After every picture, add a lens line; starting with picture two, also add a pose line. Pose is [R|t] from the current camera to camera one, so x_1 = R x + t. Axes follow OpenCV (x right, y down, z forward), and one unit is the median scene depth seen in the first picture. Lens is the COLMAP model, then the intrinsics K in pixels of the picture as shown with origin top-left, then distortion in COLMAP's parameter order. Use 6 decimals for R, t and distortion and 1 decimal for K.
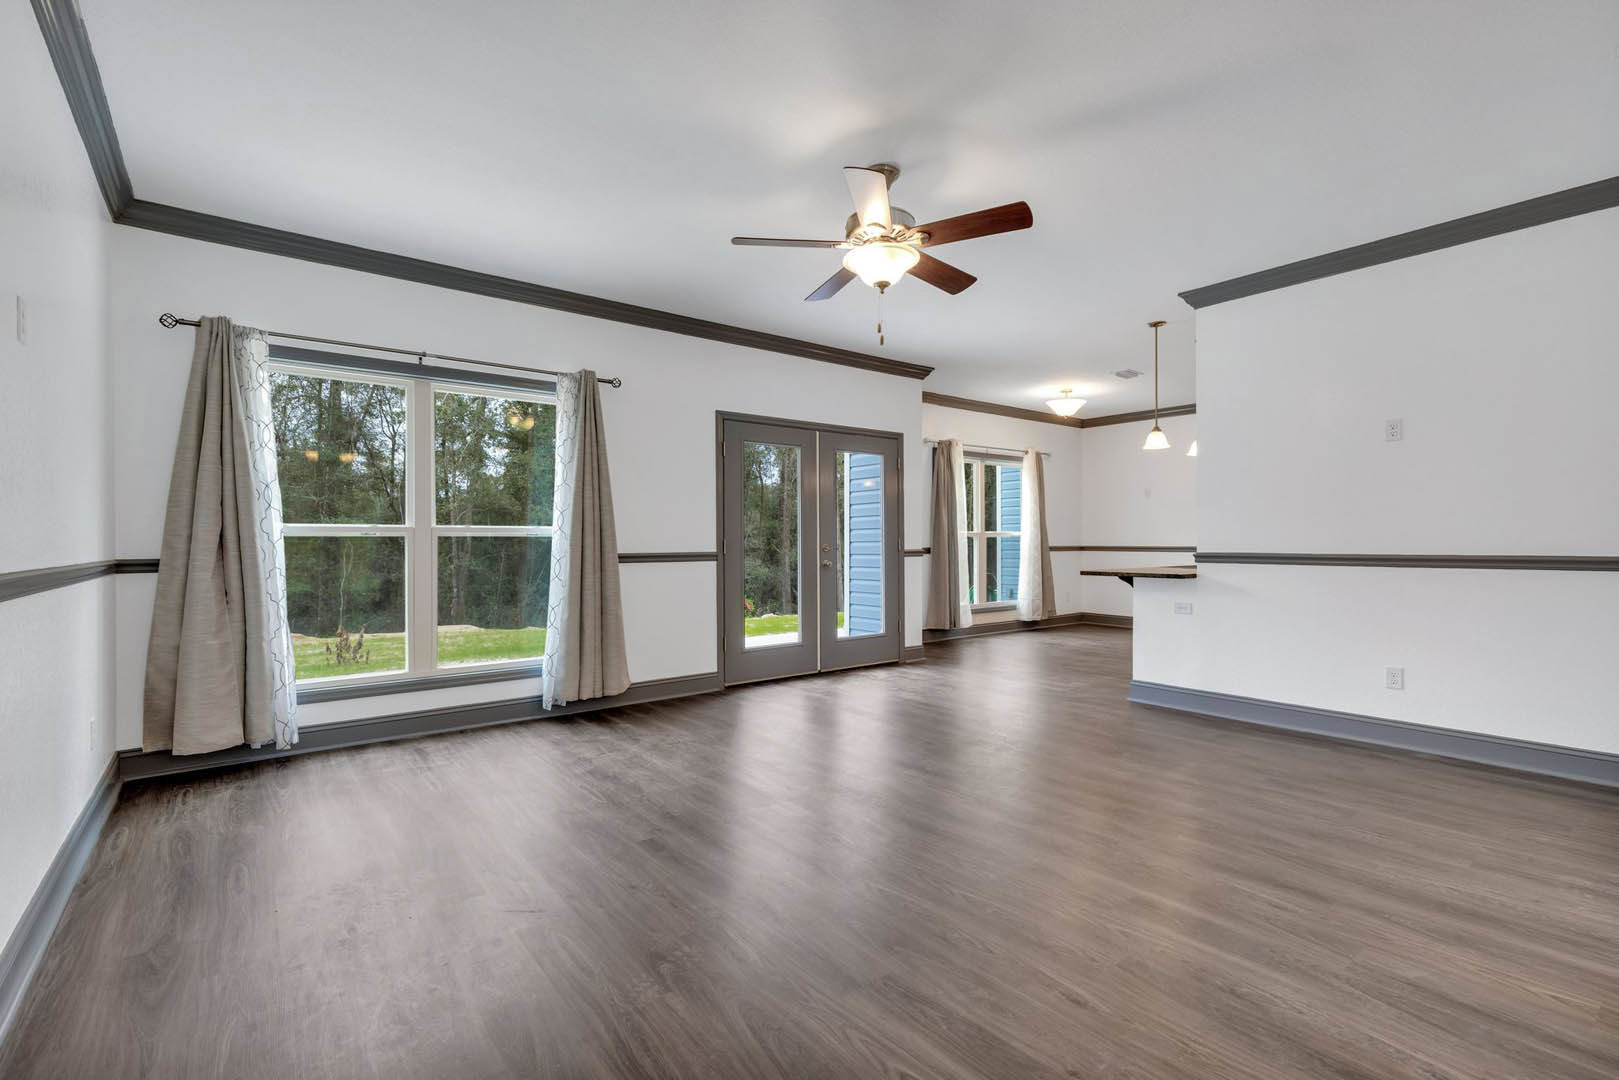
lens RADIAL K [[711.2, 0, 809.5], [0, 711.2, 540.0], [0, 0, 1]] dist [0.011113, 0.000072]
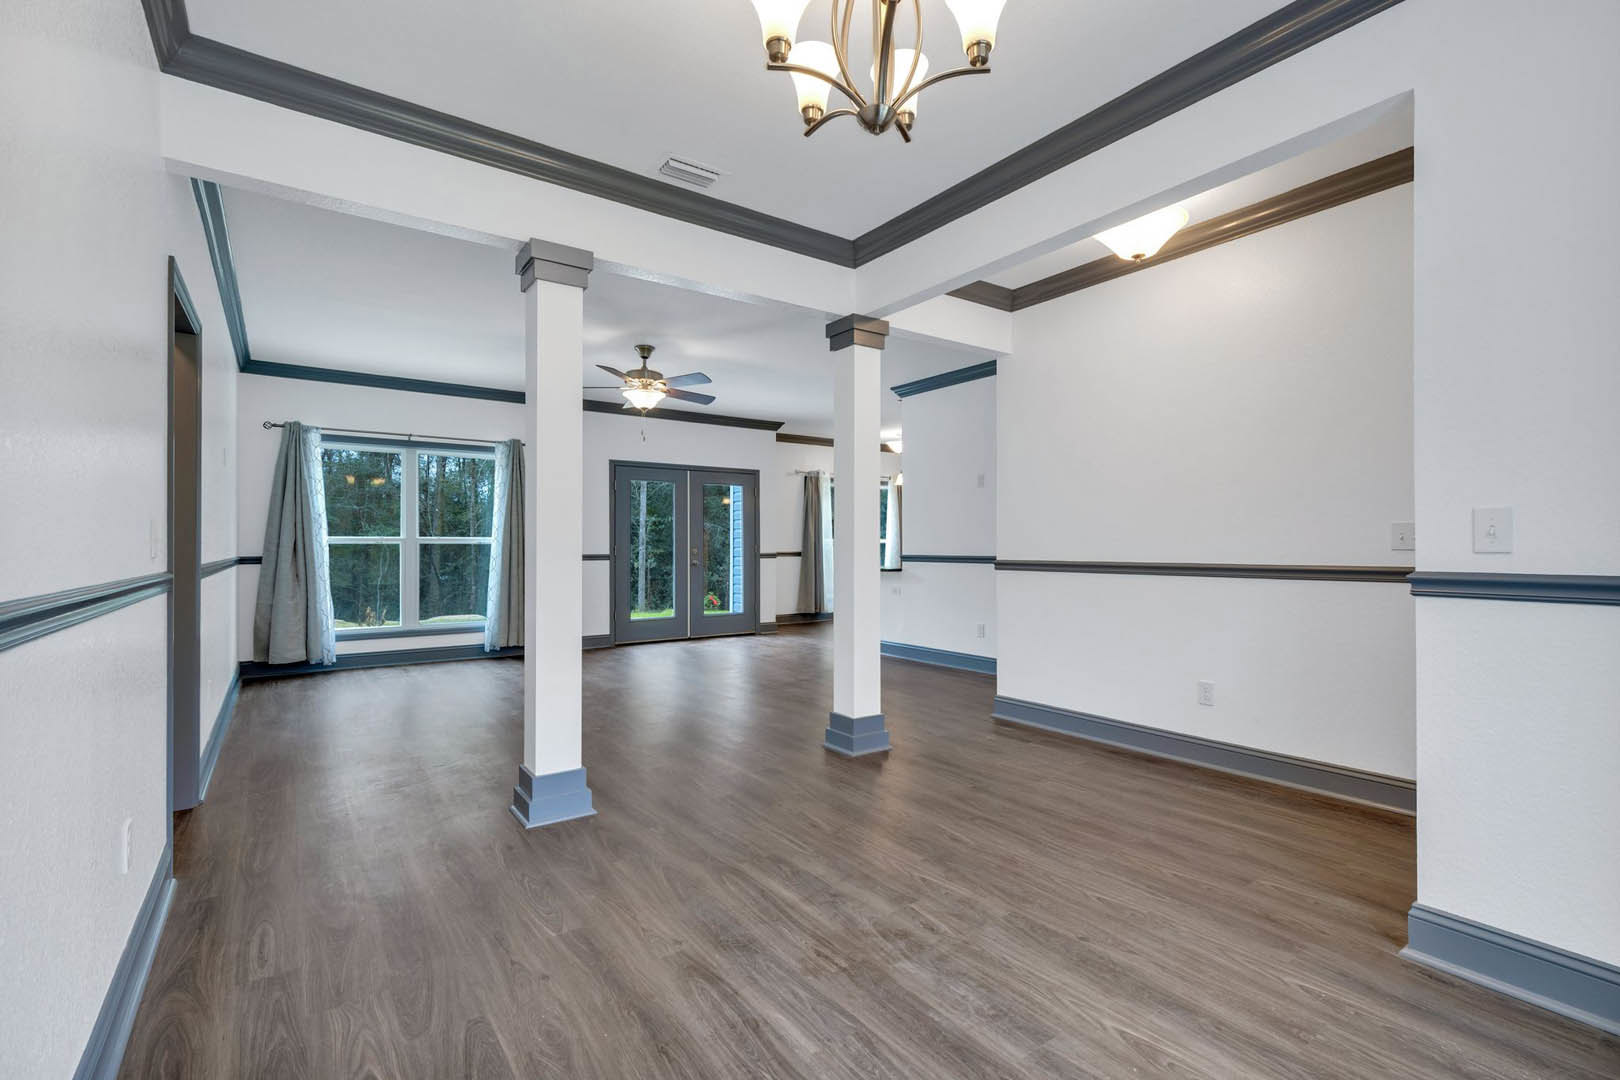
lens RADIAL K [[734.9, 0, 825.2], [0, 734.9, 540.6], [0, 0, 1]] dist [0.006974, 0.000497]
pose [[0.998994, 0.000830, -0.044832, 0.535072], [-0.001123, 0.999978, -0.006506, -0.002764], [0.044826, 0.006550, 0.998973, -0.714141]]
